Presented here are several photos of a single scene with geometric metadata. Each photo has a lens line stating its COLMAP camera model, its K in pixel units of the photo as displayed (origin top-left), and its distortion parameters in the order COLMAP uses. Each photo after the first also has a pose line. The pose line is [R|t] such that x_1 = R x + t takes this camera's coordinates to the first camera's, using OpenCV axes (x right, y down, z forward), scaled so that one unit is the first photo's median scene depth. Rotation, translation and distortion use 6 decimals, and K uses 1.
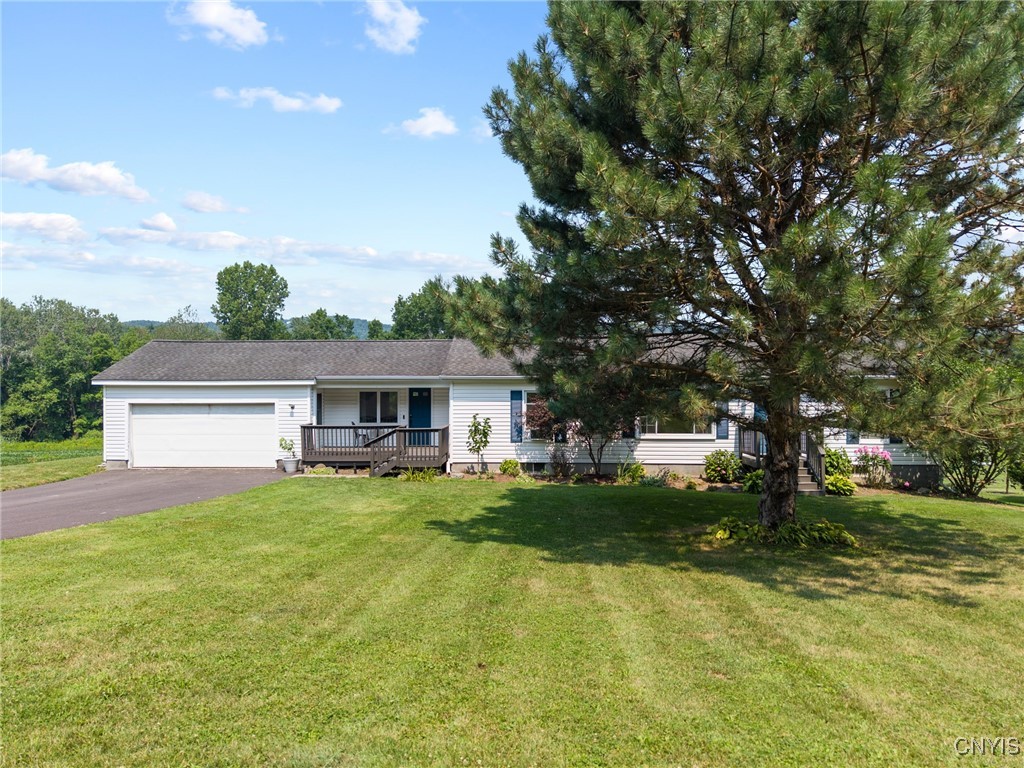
lens RADIAL K [[698.5, 0, 512.0], [0, 698.5, 384.0], [0, 0, 1]] dist [0.076433, -0.106254]
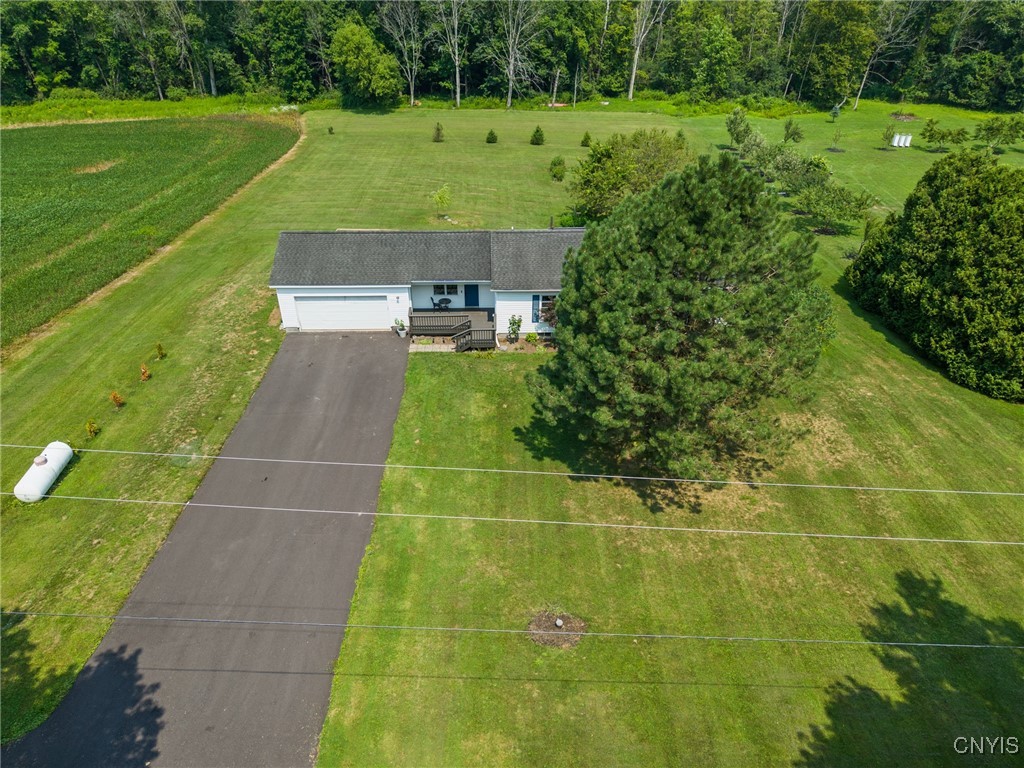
lens RADIAL K [[716.9, 0, 512.0], [0, 716.9, 384.0], [0, 0, 1]] dist [0.002721, 0.005404]
pose [[0.997949, -0.029075, 0.057026, -0.147296], [-0.006788, 0.837798, 0.545938, -0.708990], [-0.063650, -0.545205, 0.835883, -0.511220]]
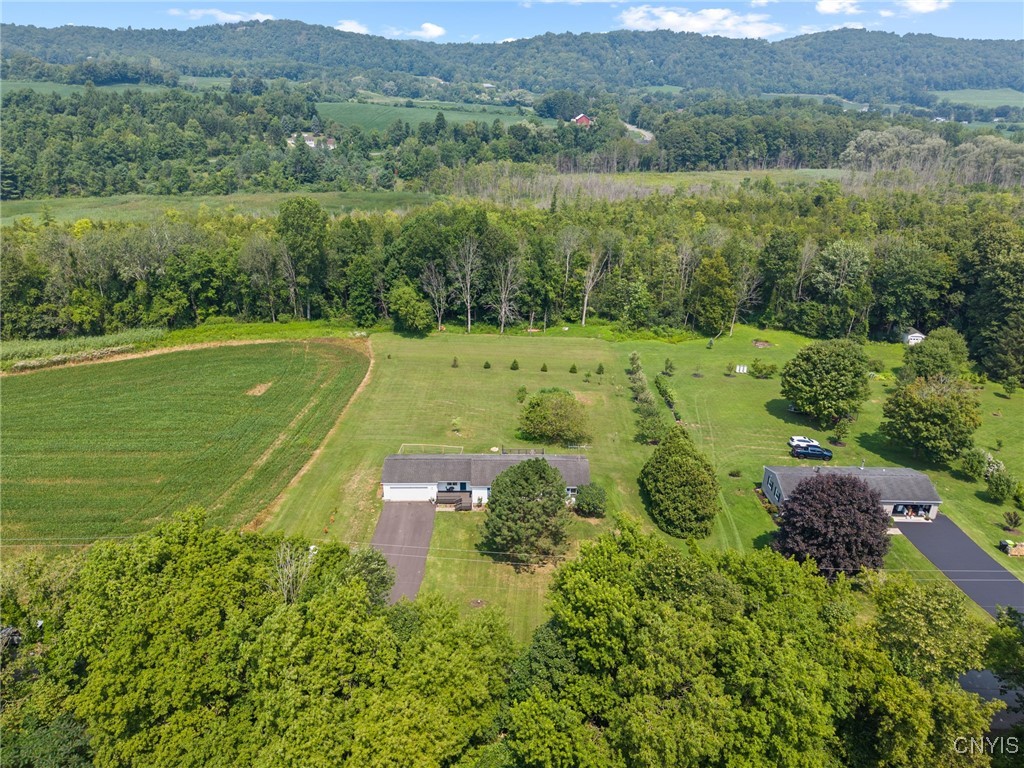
lens RADIAL K [[698.5, 0, 512.0], [0, 698.5, 384.0], [0, 0, 1]] dist [0.076433, -0.106254]
pose [[0.999230, -0.004545, 0.038974, -0.012440], [-0.011242, 0.918468, 0.395336, -2.070002], [-0.037594, -0.395470, 0.917709, -2.401430]]
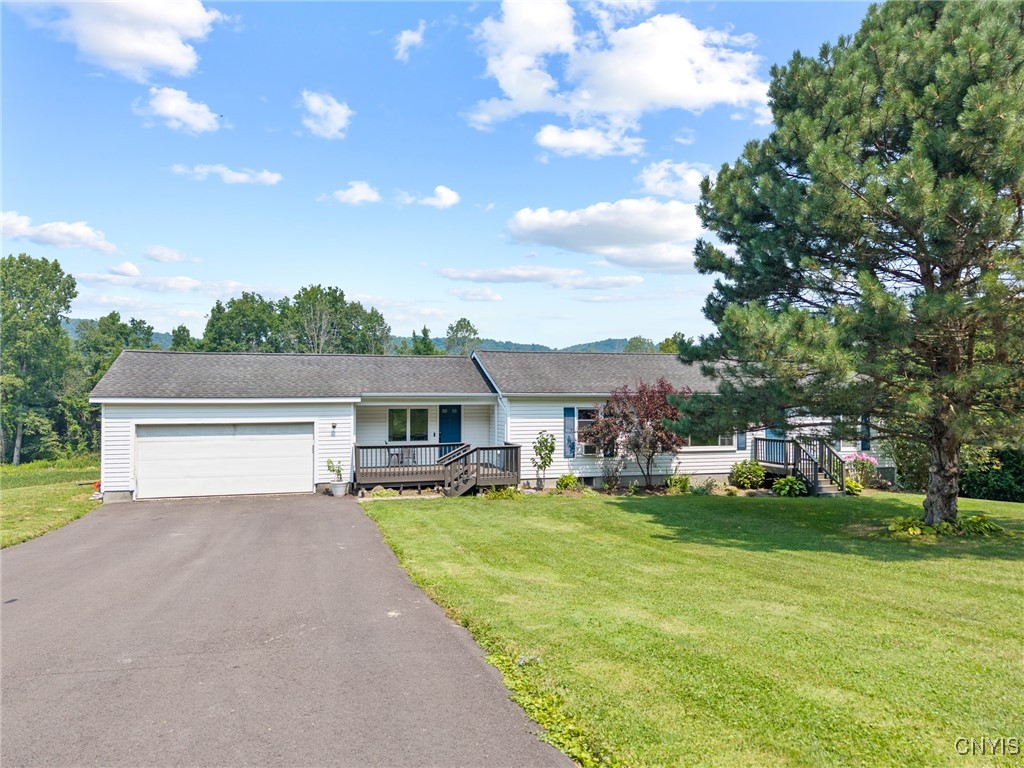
lens RADIAL K [[698.5, 0, 512.0], [0, 698.5, 384.0], [0, 0, 1]] dist [0.076433, -0.106254]
pose [[0.951925, 0.005543, 0.306281, -0.372814], [0.000049, 0.999834, -0.018247, -0.006198], [-0.306331, 0.017385, 0.951766, 0.039189]]
